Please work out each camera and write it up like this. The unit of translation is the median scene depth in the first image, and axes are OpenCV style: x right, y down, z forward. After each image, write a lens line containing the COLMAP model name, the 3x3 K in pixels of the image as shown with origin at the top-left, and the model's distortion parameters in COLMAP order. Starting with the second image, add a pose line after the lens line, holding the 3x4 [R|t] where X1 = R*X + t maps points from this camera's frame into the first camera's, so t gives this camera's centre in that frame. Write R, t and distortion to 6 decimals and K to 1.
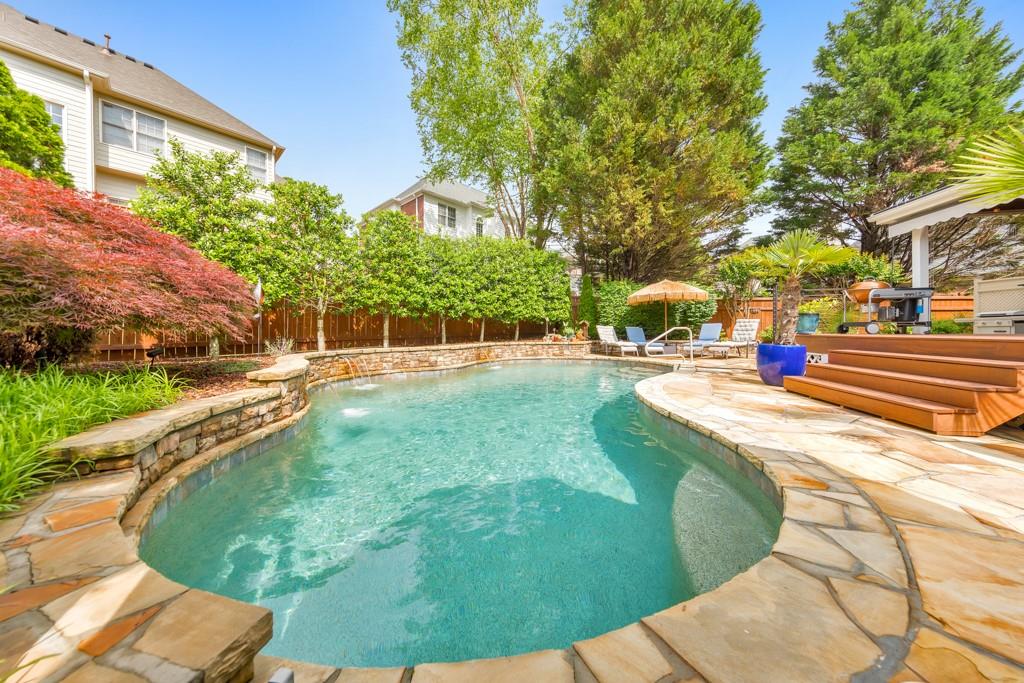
lens RADIAL K [[331.8, 0, 507.4], [0, 331.8, 337.2], [0, 0, 1]] dist [0.006748, -0.000250]
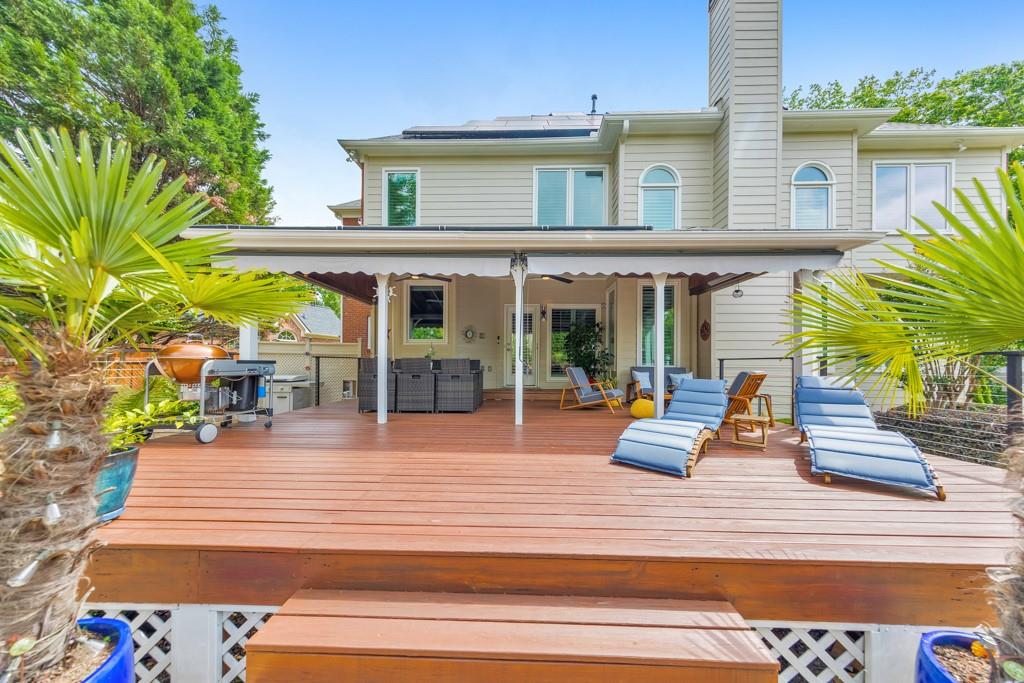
lens RADIAL K [[331.8, 0, 519.1], [0, 331.8, 359.0], [0, 0, 1]] dist [0.006748, -0.000250]
pose [[-0.177064, 0.015935, 0.984070, 0.444551], [0.007200, 0.999863, -0.014895, -0.128445], [-0.984173, 0.004448, -0.177154, 0.569860]]
